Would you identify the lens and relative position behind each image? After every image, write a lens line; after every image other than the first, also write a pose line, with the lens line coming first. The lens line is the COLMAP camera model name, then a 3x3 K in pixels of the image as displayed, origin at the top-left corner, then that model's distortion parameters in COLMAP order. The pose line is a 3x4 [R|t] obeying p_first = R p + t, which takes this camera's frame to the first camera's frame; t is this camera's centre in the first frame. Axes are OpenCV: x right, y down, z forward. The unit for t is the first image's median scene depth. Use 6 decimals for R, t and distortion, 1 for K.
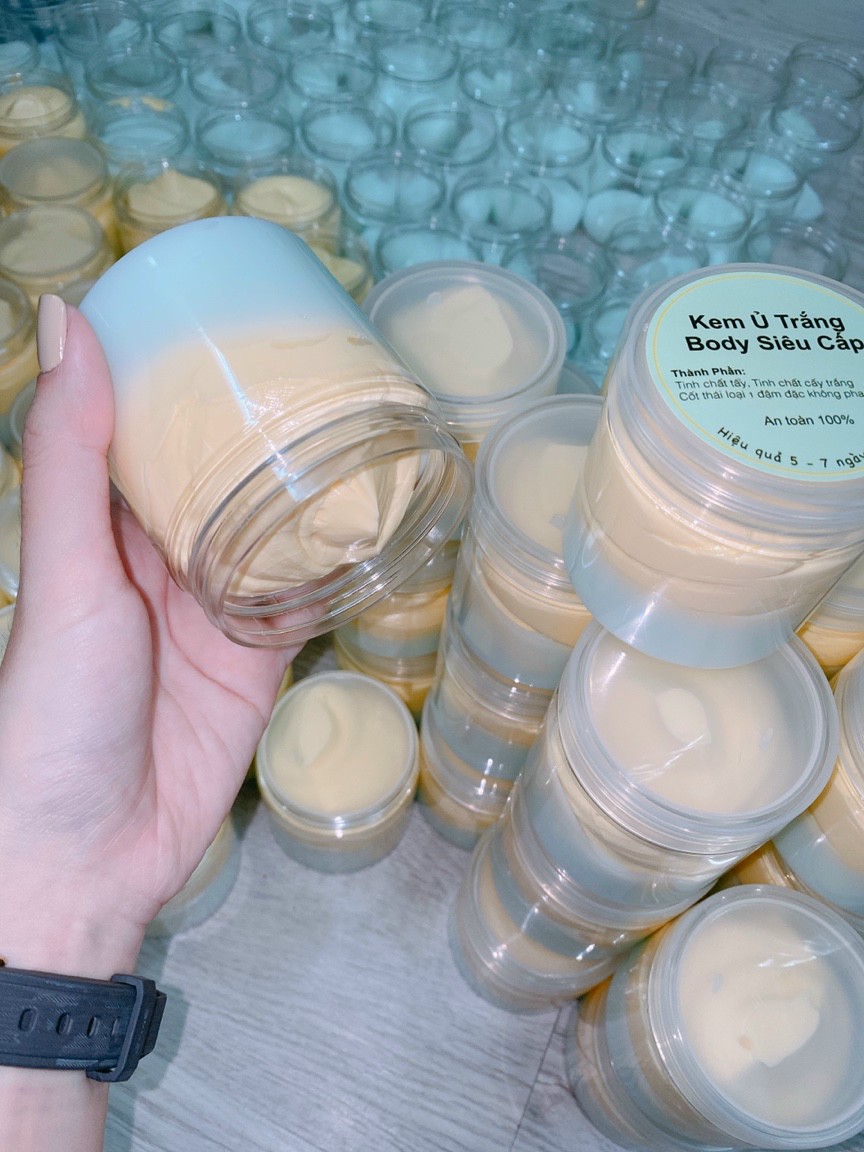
lens RADIAL K [[896.5, 0, 435.8], [0, 896.5, 578.1], [0, 0, 1]] dist [-0.043601, 0.010883]
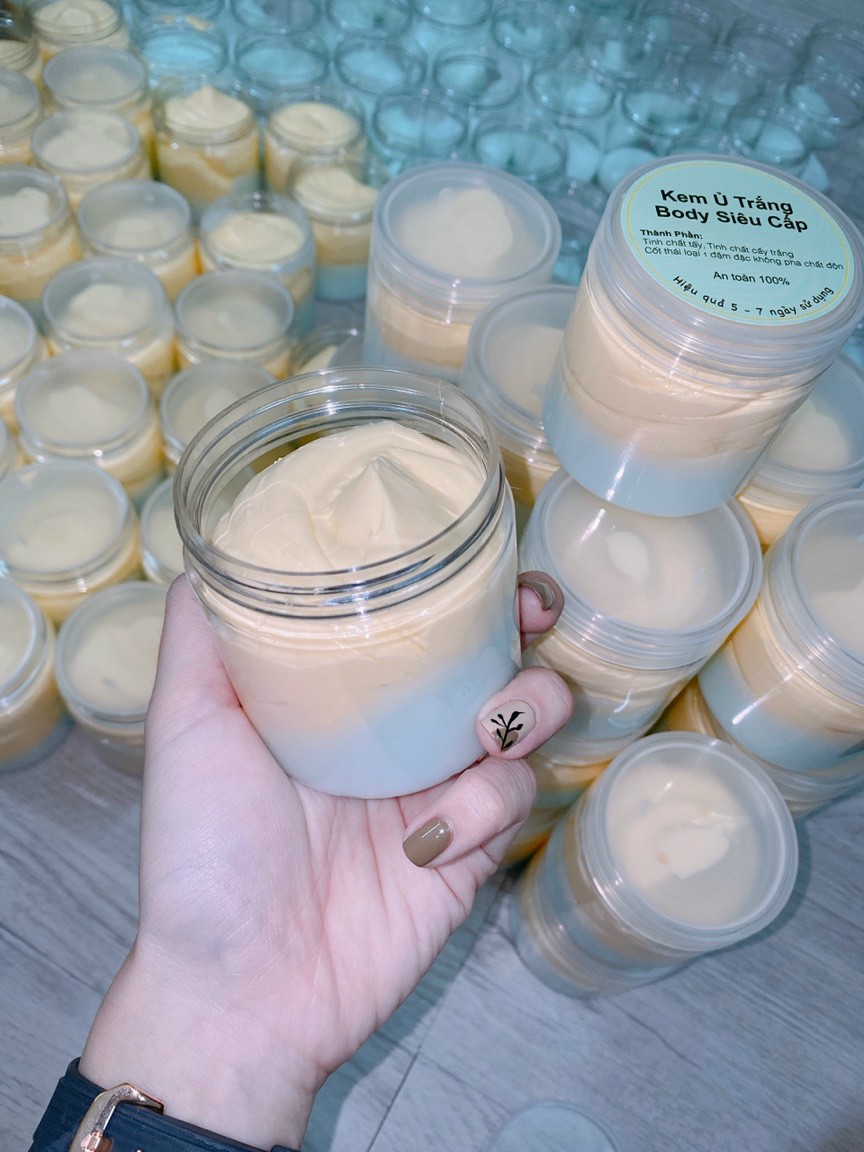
lens RADIAL K [[891.6, 0, 432.0], [0, 891.6, 576.0], [0, 0, 1]] dist [-0.029655, -0.001110]
pose [[0.996575, 0.082464, 0.006116, 0.005320], [-0.082594, 0.996261, 0.025343, 0.064007], [-0.004003, -0.025761, 0.999660, -0.055537]]
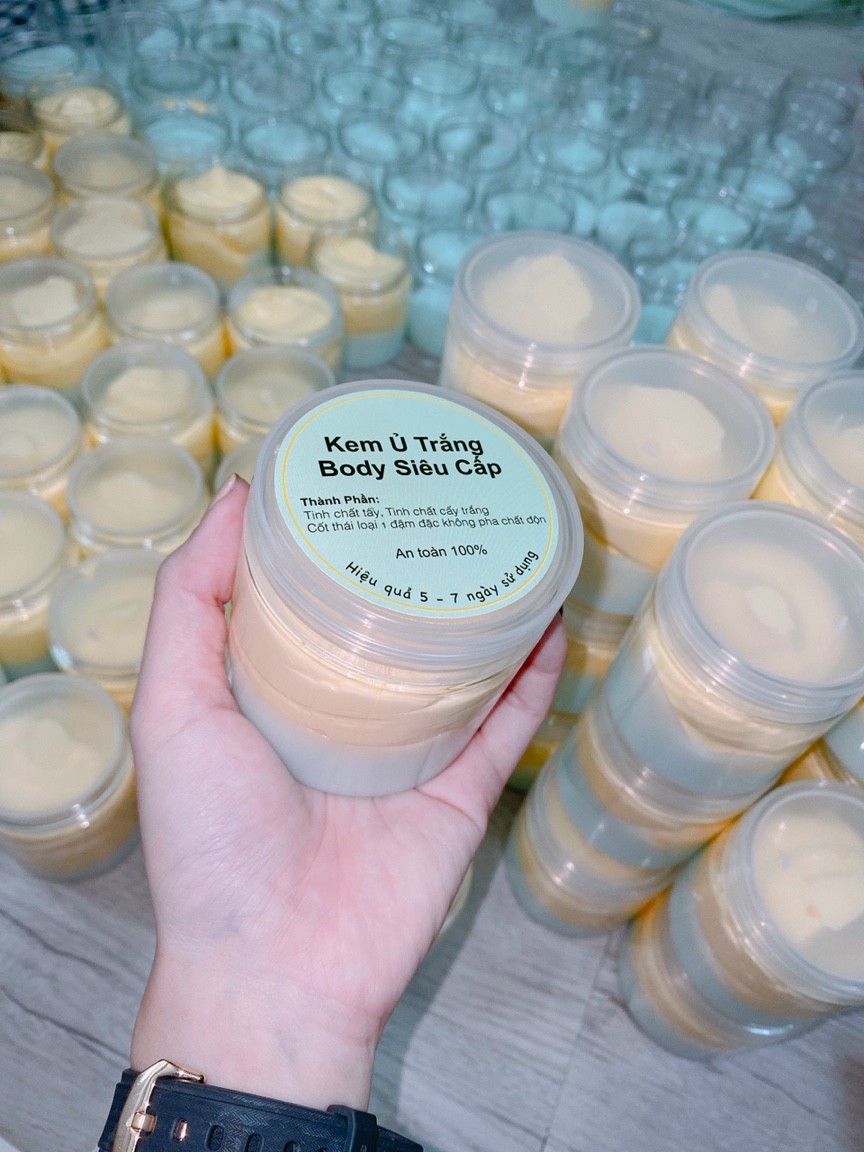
lens RADIAL K [[896.5, 0, 435.8], [0, 896.5, 578.1], [0, 0, 1]] dist [-0.043601, 0.010883]
pose [[0.999132, 0.008718, 0.040725, -0.073389], [-0.007405, 0.999452, -0.032277, 0.057681], [-0.040984, 0.031947, 0.998649, -0.047591]]
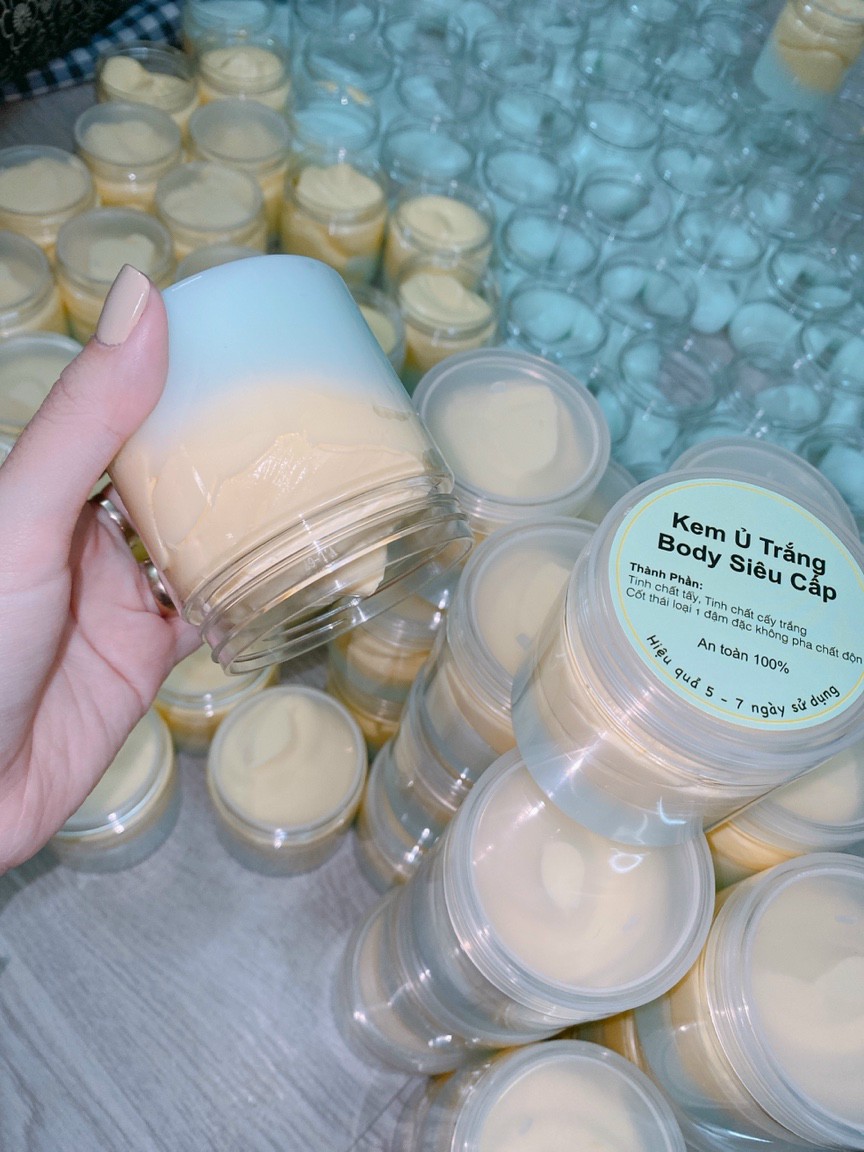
lens RADIAL K [[891.6, 0, 432.0], [0, 891.6, 576.0], [0, 0, 1]] dist [-0.029655, -0.001110]
pose [[0.940523, 0.326092, -0.095289, 0.044437], [-0.326689, 0.945082, 0.009707, -0.044698], [0.093221, 0.022001, 0.995402, -0.007788]]
